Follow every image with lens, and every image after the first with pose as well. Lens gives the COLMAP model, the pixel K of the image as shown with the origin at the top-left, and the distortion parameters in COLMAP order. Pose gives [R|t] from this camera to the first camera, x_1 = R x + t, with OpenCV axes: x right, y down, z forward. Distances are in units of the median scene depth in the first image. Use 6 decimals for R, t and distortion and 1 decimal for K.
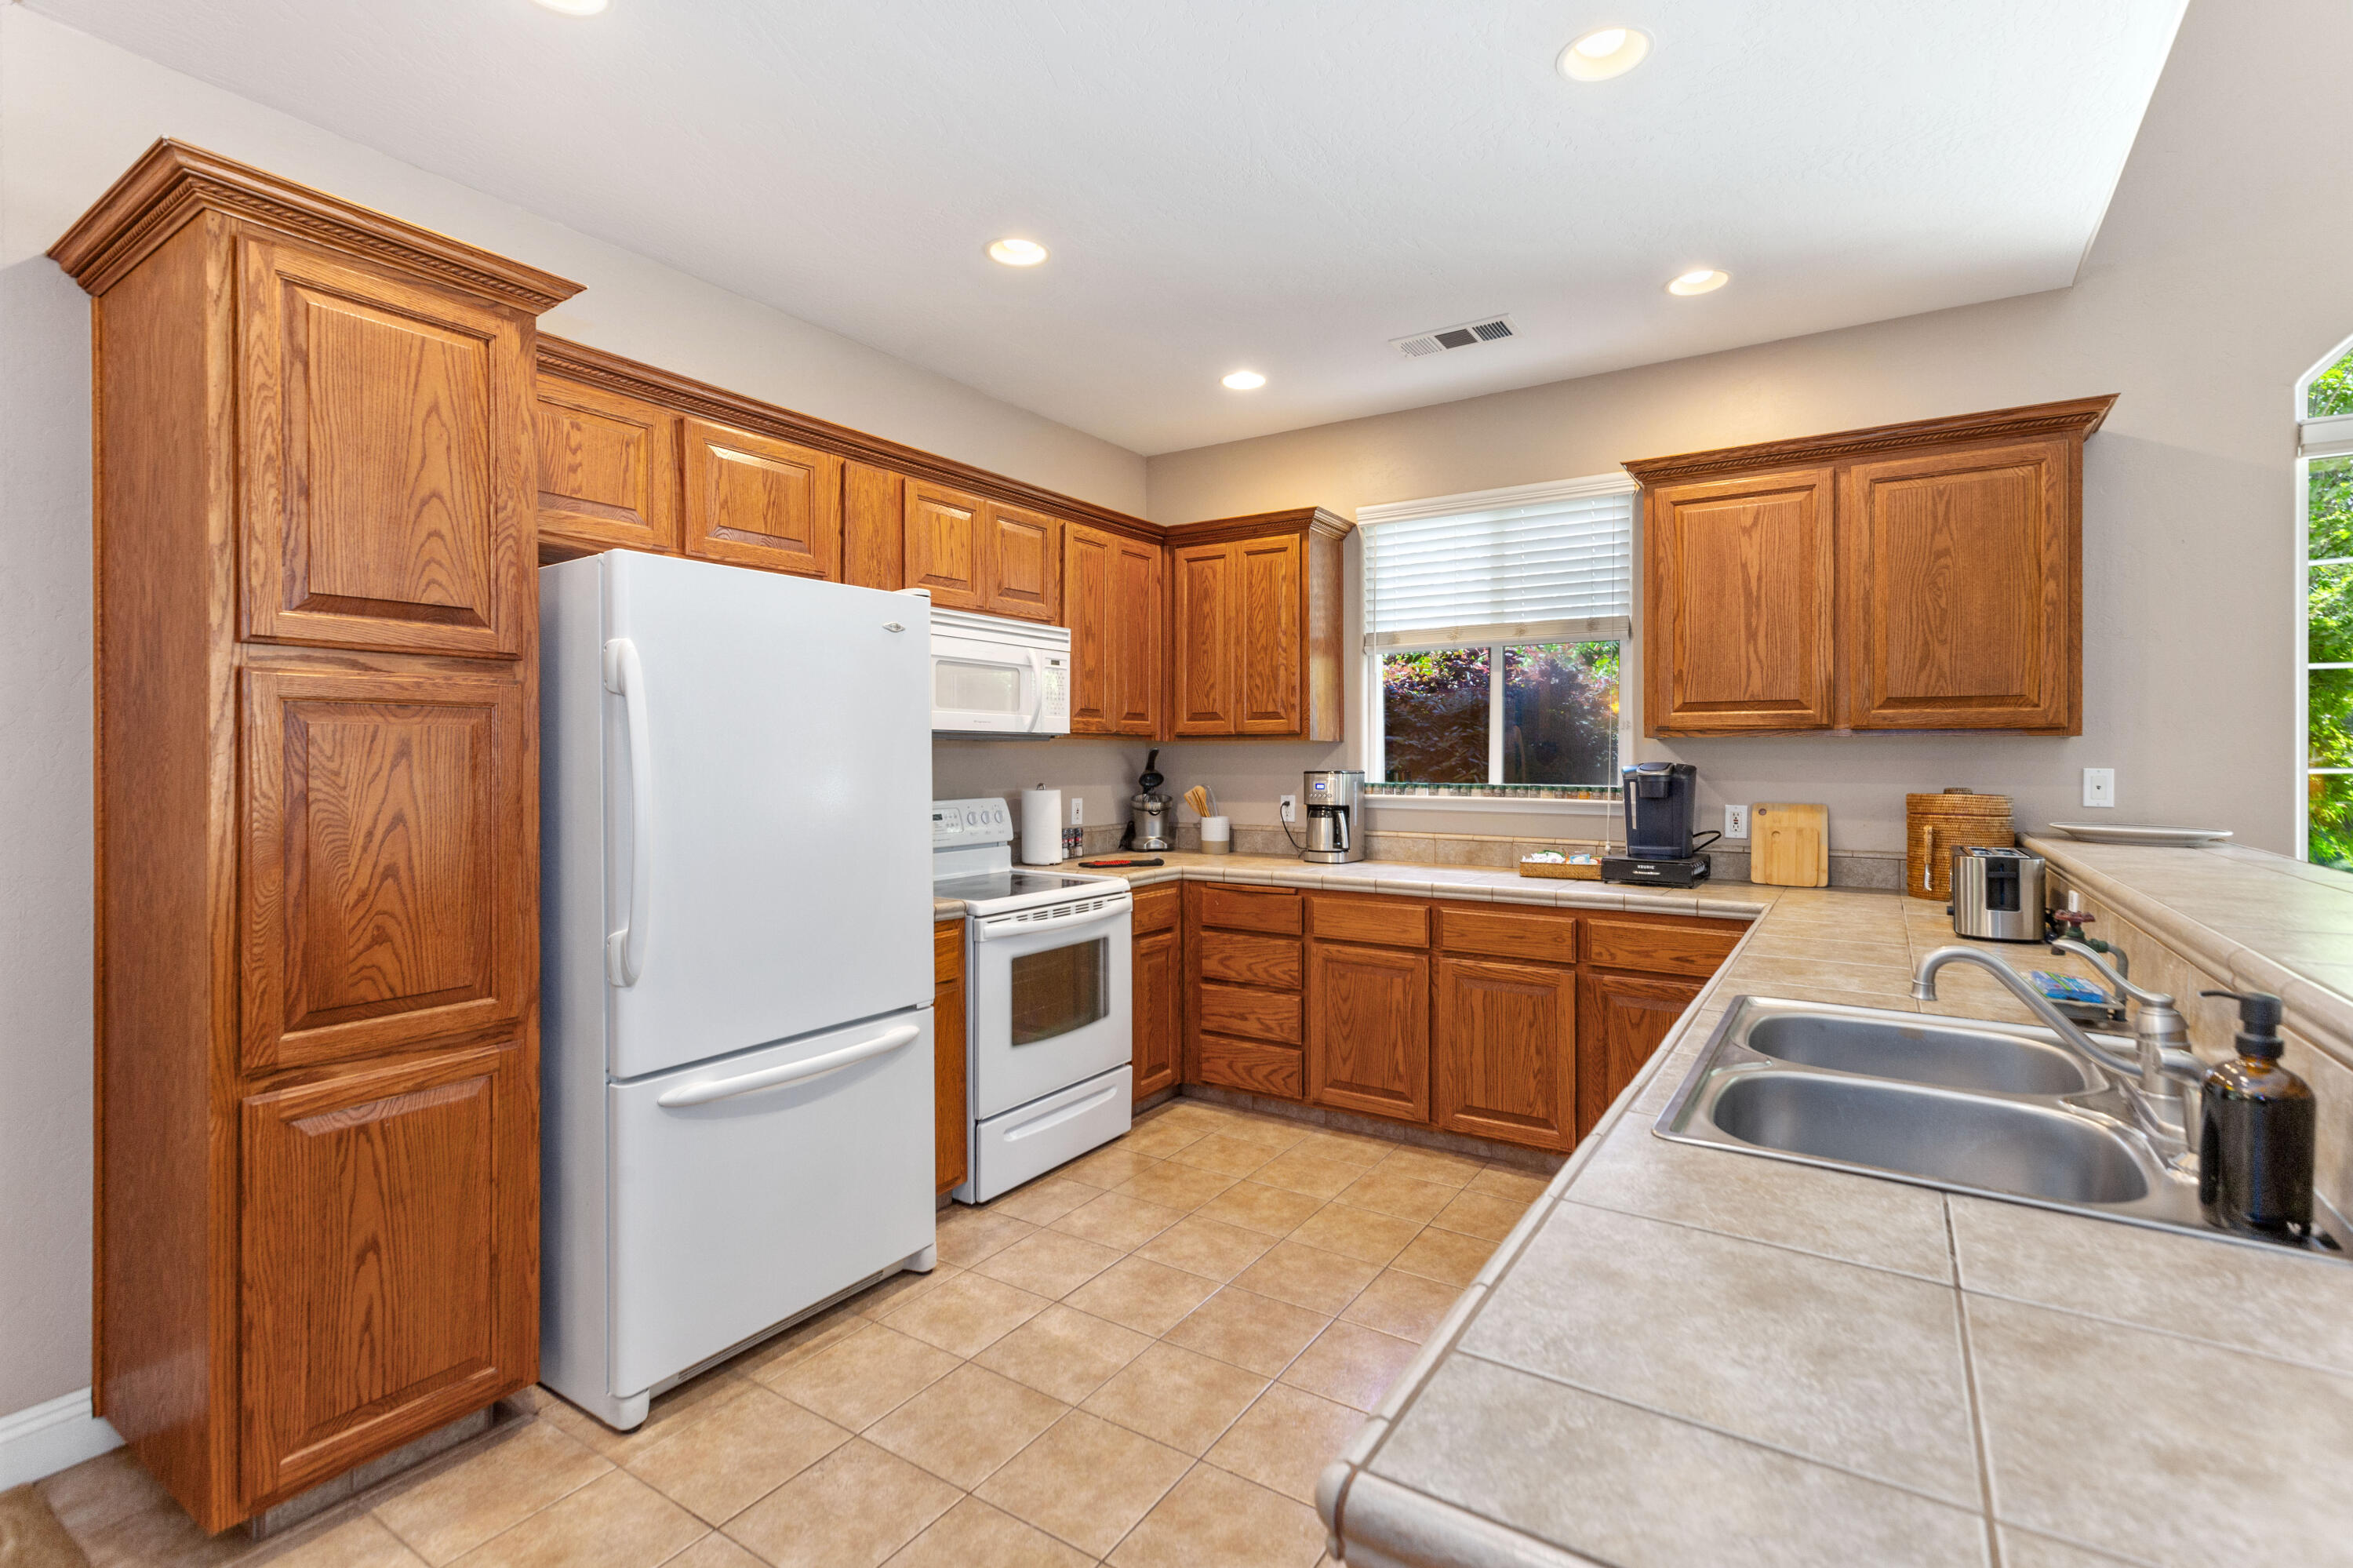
lens RADIAL K [[1080.5, 0, 1182.1], [0, 1080.5, 753.4], [0, 0, 1]] dist [0.008190, 0.000845]
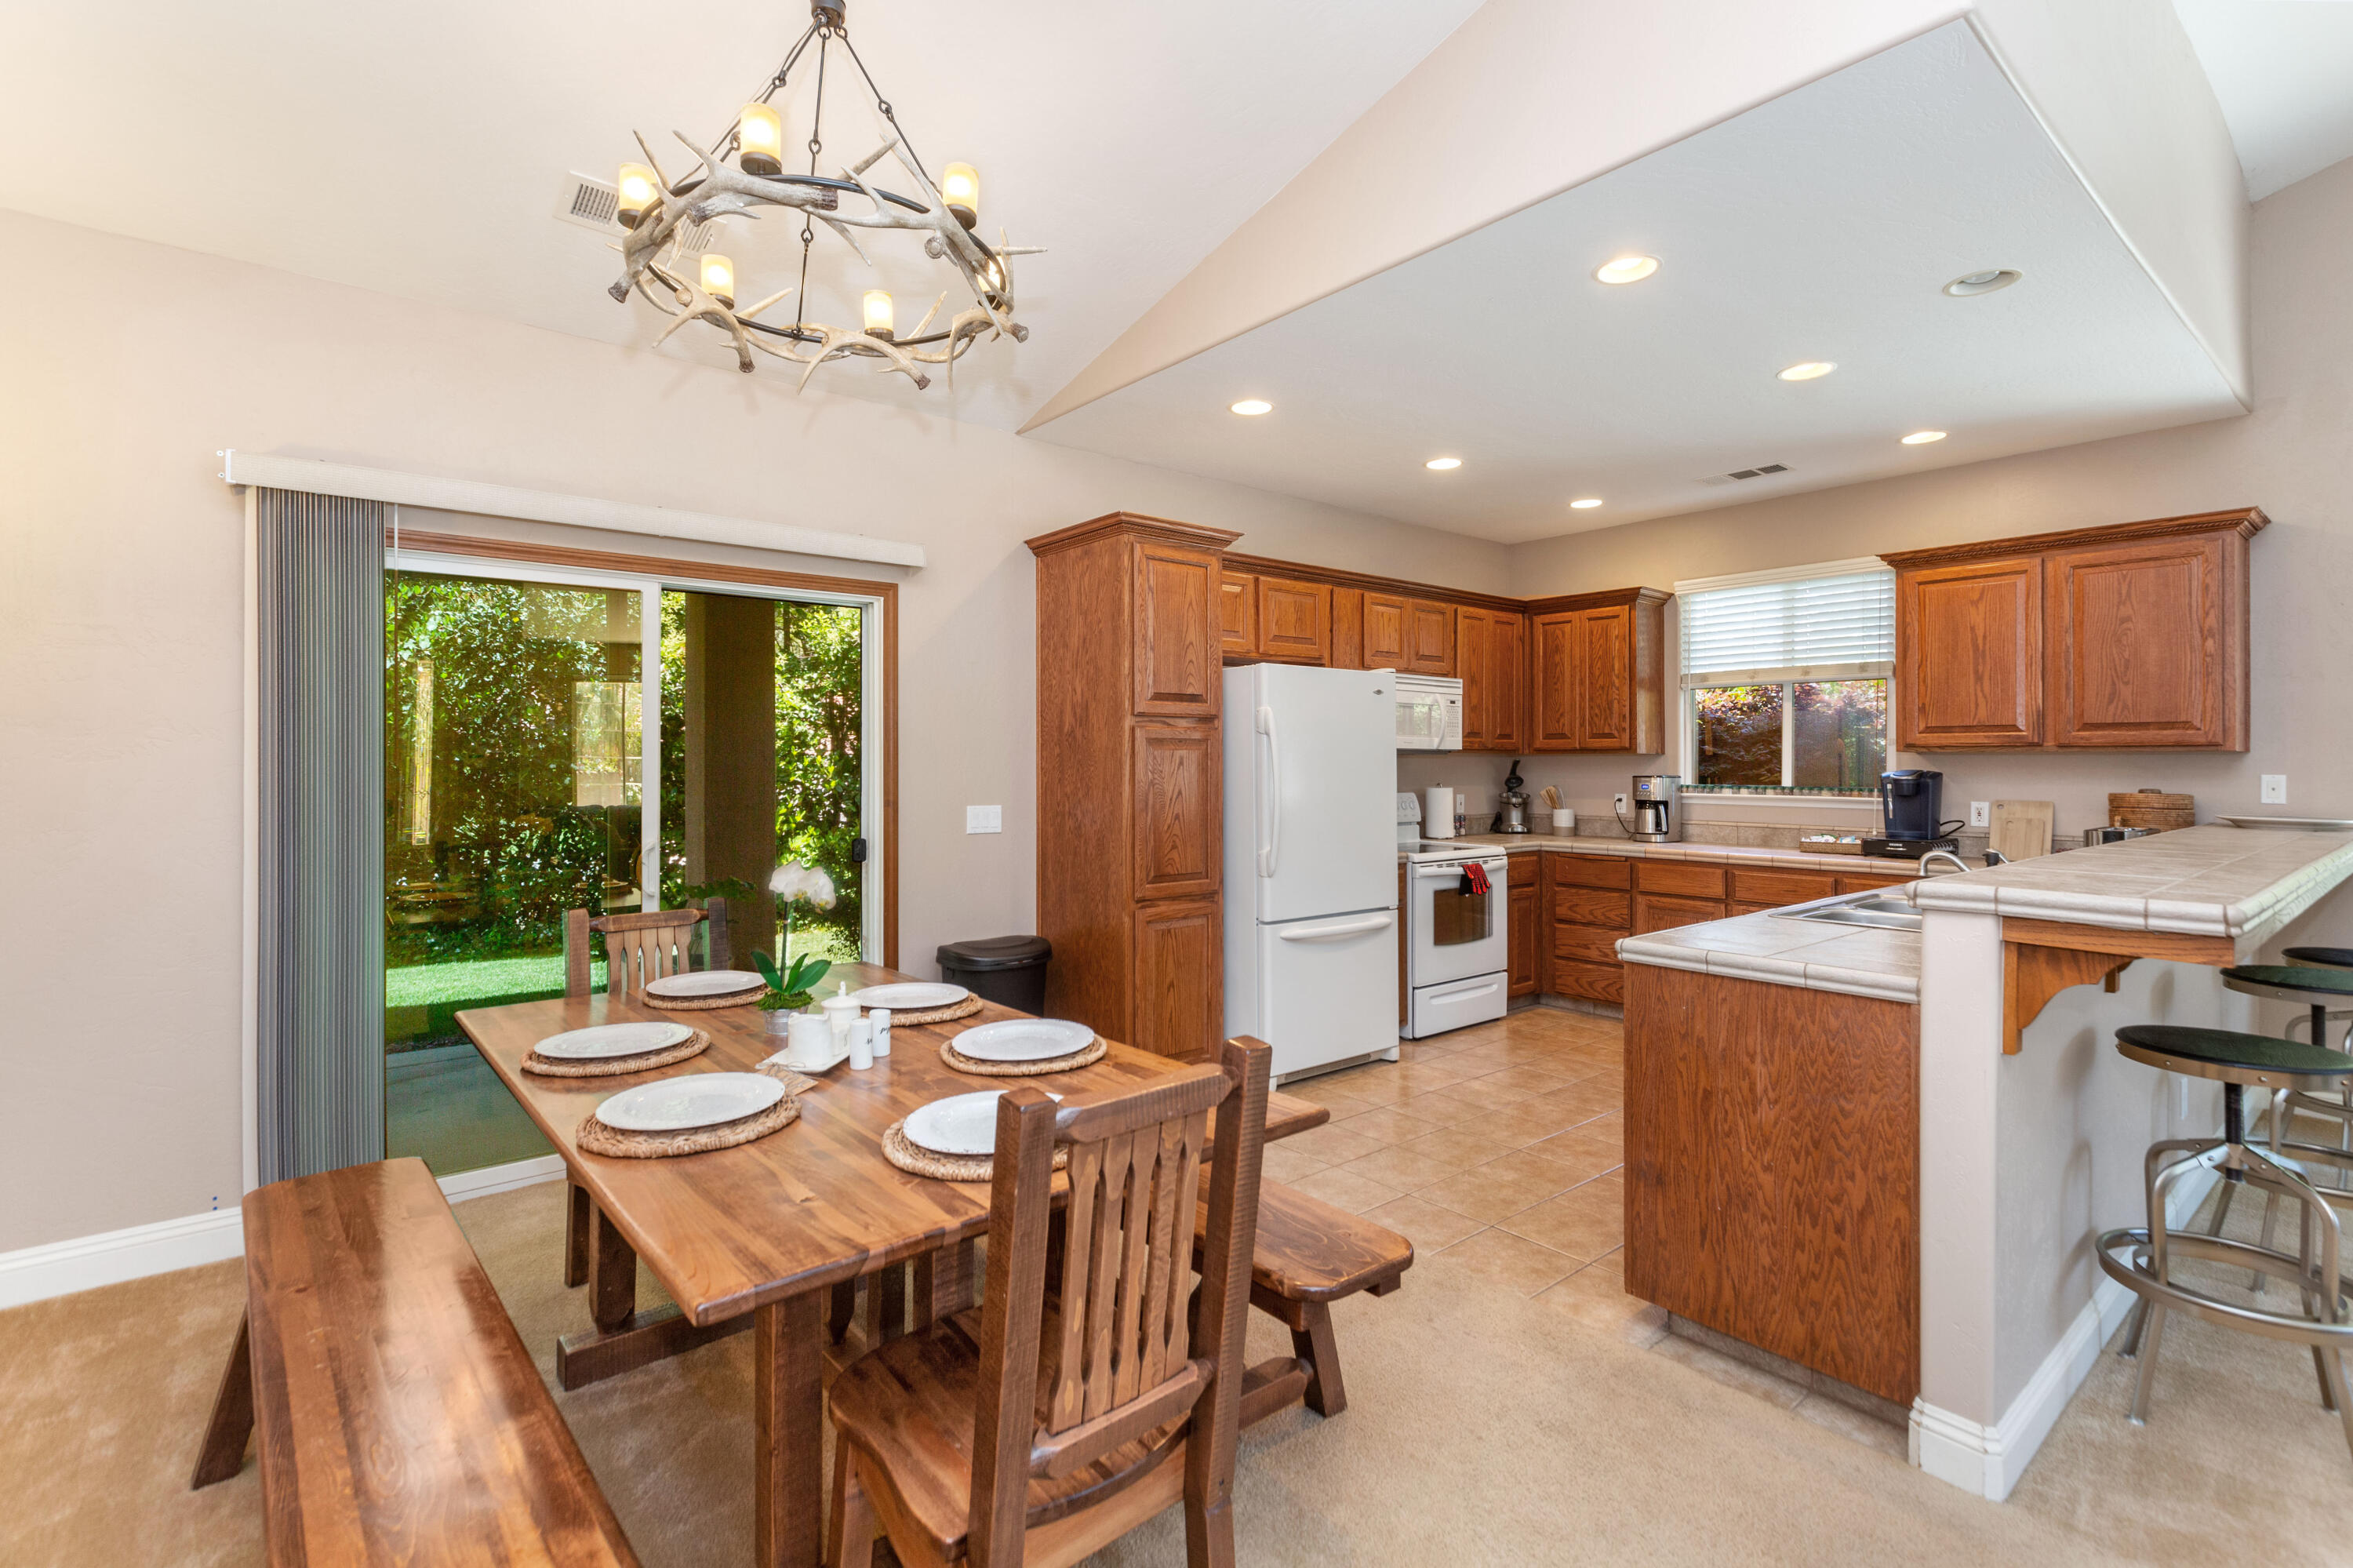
lens RADIAL K [[1080.5, 0, 1182.2], [0, 1080.5, 754.8], [0, 0, 1]] dist [0.008190, 0.000845]
pose [[0.956909, -0.001142, -0.290384, -0.044976], [-0.000790, 0.999978, -0.006537, -0.001050], [0.290385, 0.006485, 0.956888, -0.602773]]
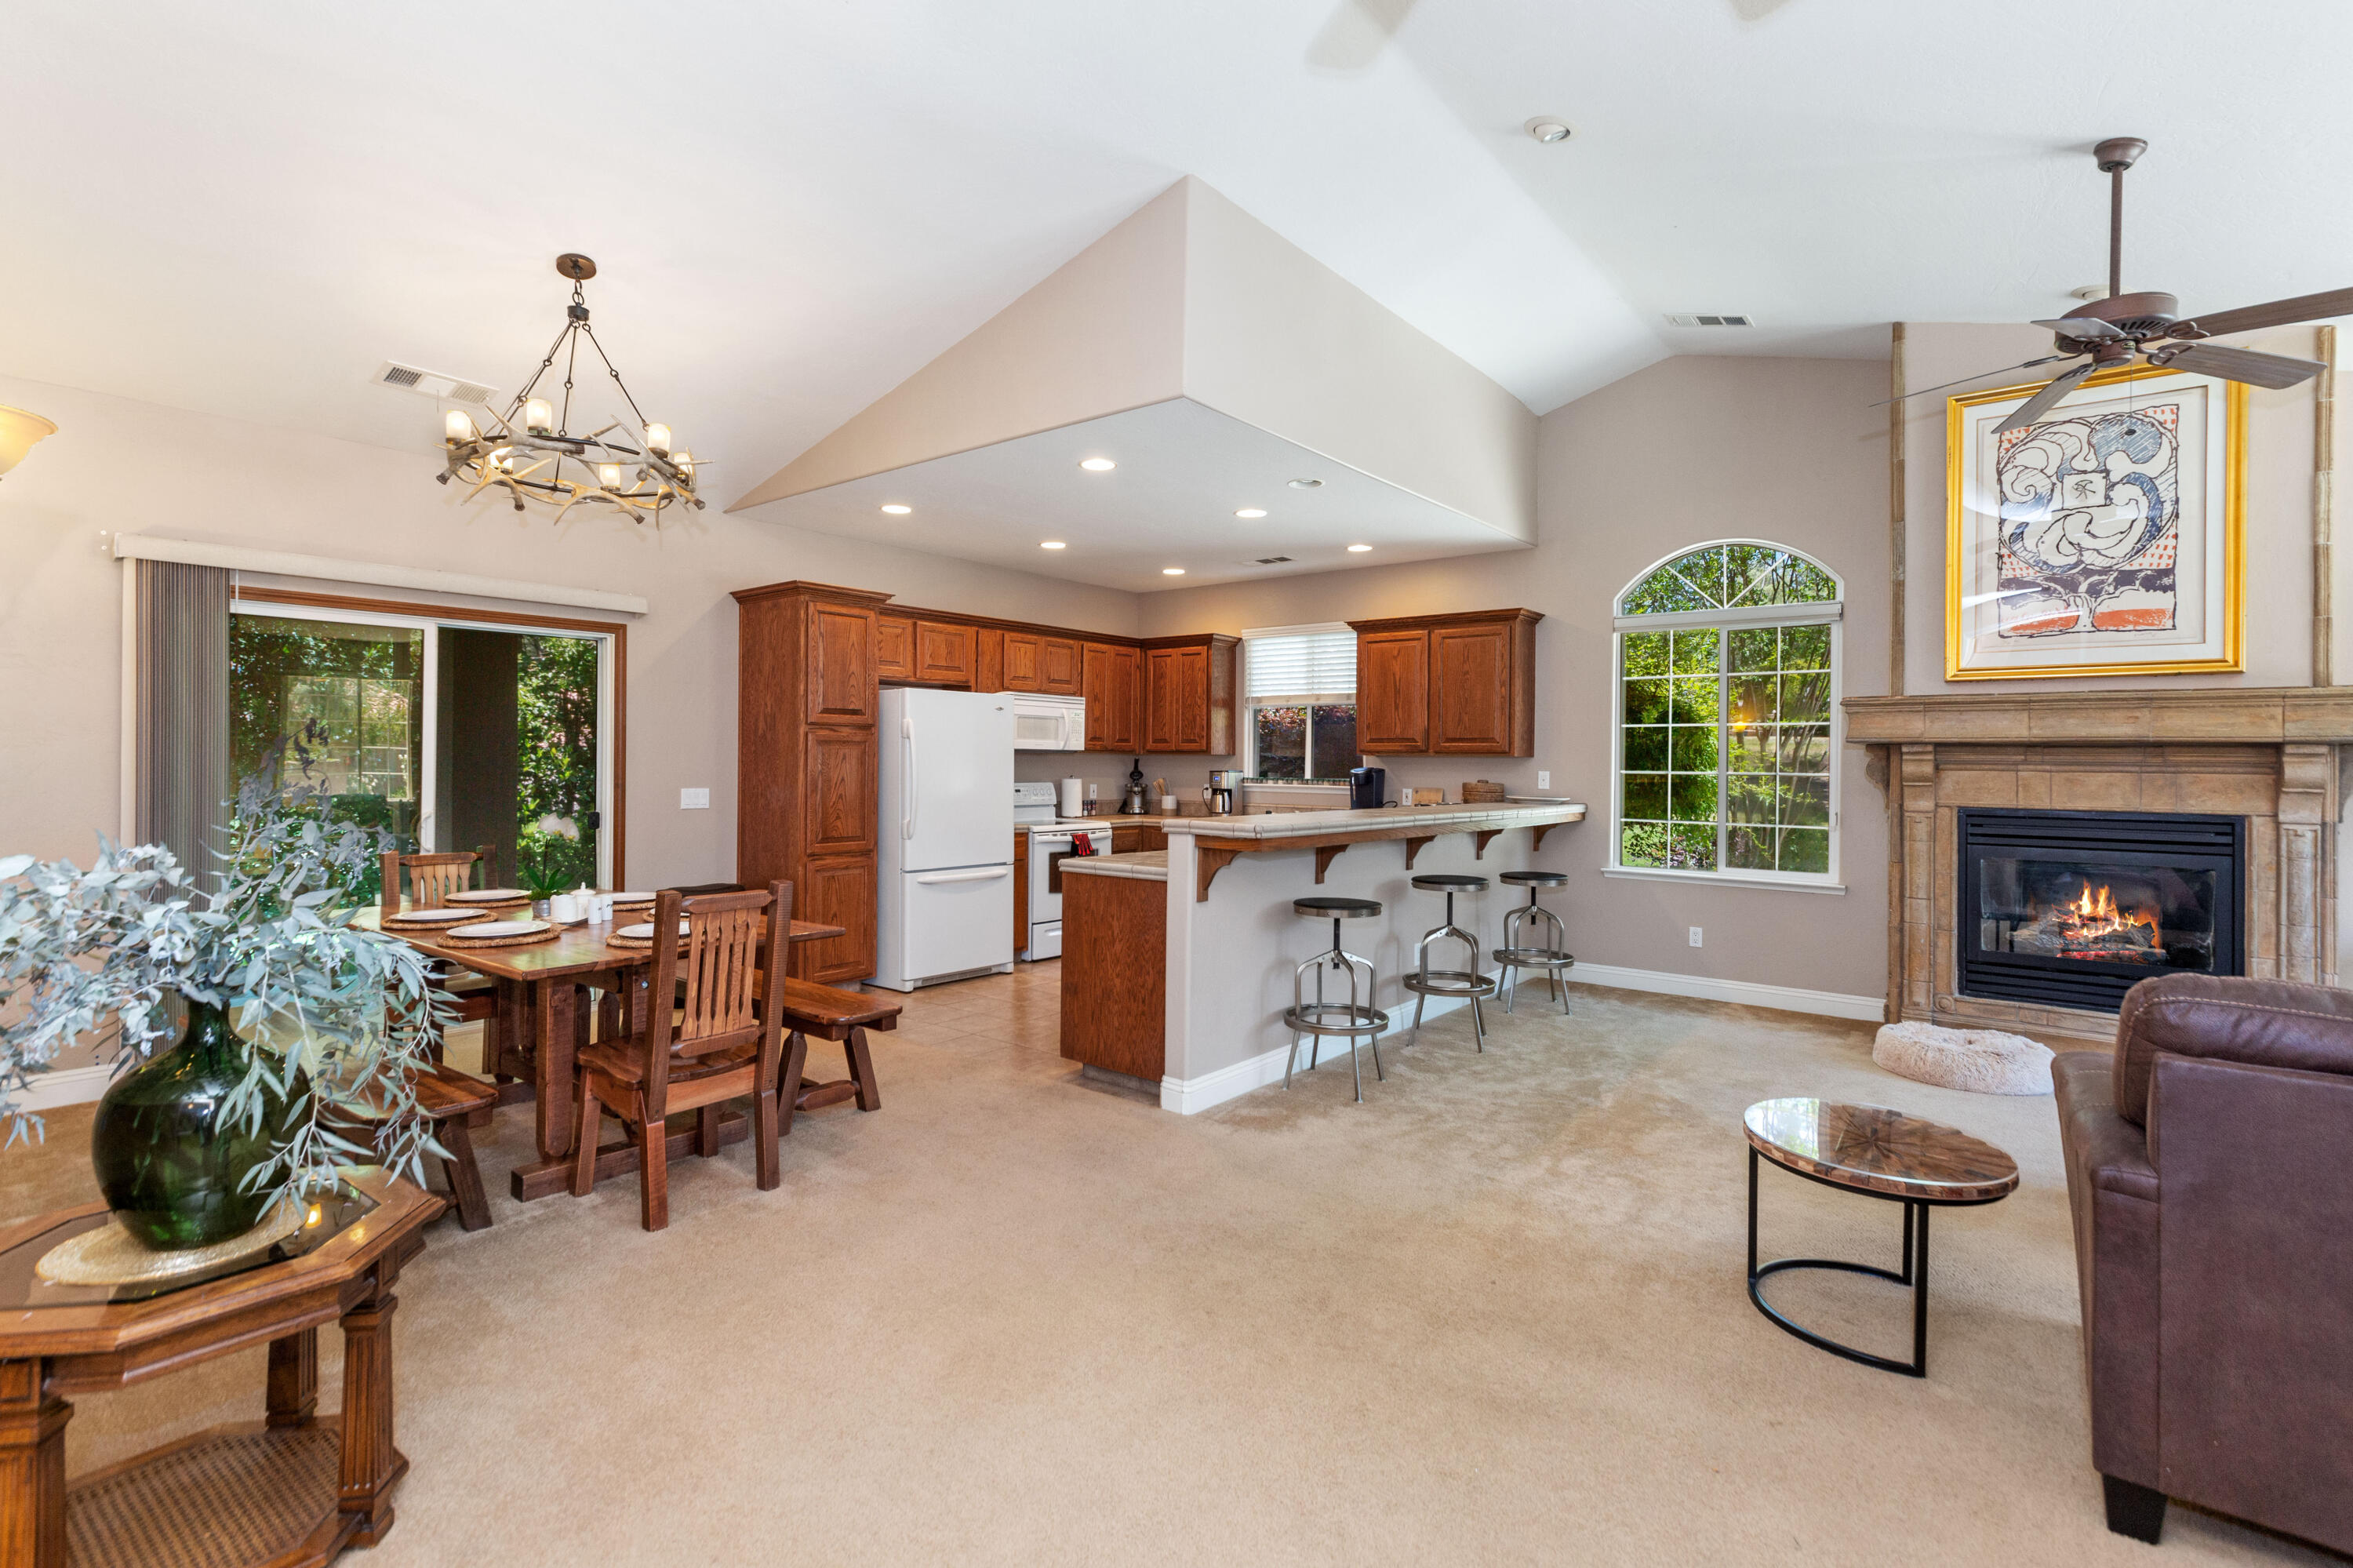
lens RADIAL K [[1080.5, 0, 1174.9], [0, 1080.5, 759.8], [0, 0, 1]] dist [0.008190, 0.000845]
pose [[0.995716, 0.009974, -0.091925, 0.277934], [-0.010023, 0.999950, -0.000074, -0.002385], [0.091920, 0.000995, 0.995766, -1.093113]]
